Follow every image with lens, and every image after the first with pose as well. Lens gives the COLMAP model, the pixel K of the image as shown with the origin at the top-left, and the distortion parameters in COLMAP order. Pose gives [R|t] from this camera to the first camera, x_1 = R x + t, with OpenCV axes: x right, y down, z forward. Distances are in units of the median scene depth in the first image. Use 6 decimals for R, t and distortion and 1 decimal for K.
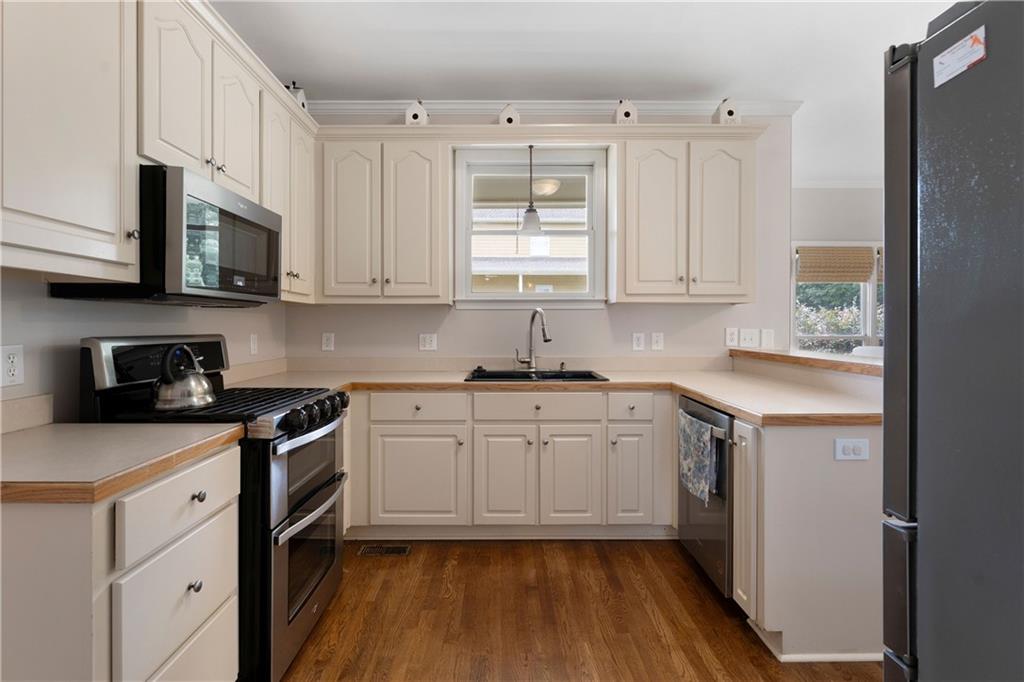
lens RADIAL K [[506.2, 0, 510.8], [0, 506.2, 331.5], [0, 0, 1]] dist [-0.003484, 0.000005]
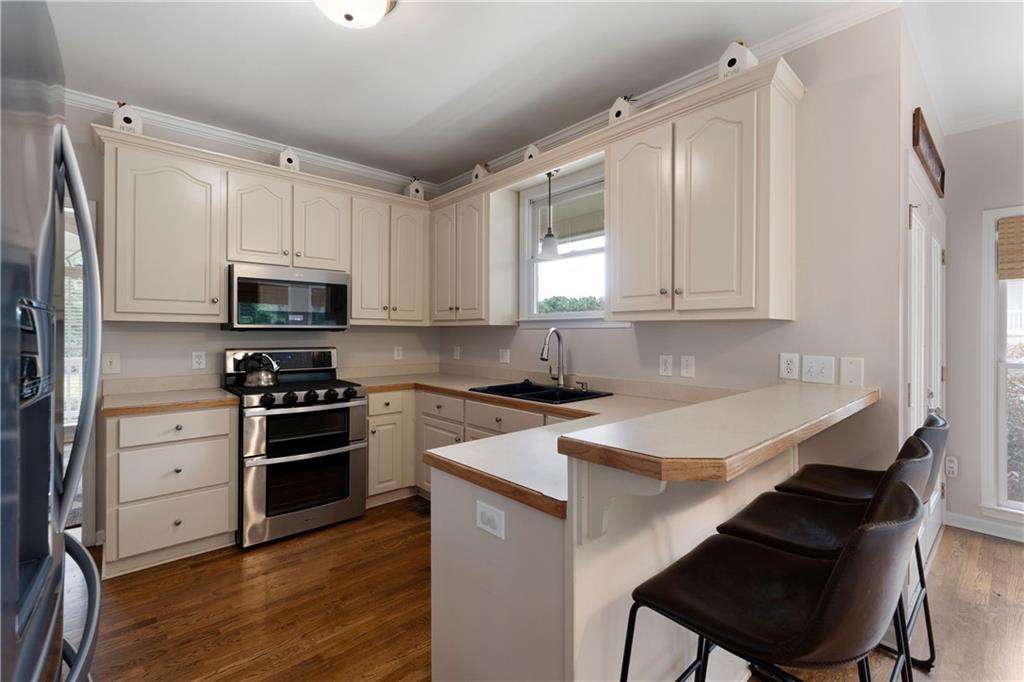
lens RADIAL K [[445.9, 0, 512.8], [0, 445.9, 336.8], [0, 0, 1]] dist [-0.008797, -0.000164]
pose [[0.674408, 0.007454, -0.738321, 0.703679], [-0.013087, 0.999913, -0.001860, -0.026080], [0.738243, 0.010917, 0.674447, 0.330990]]
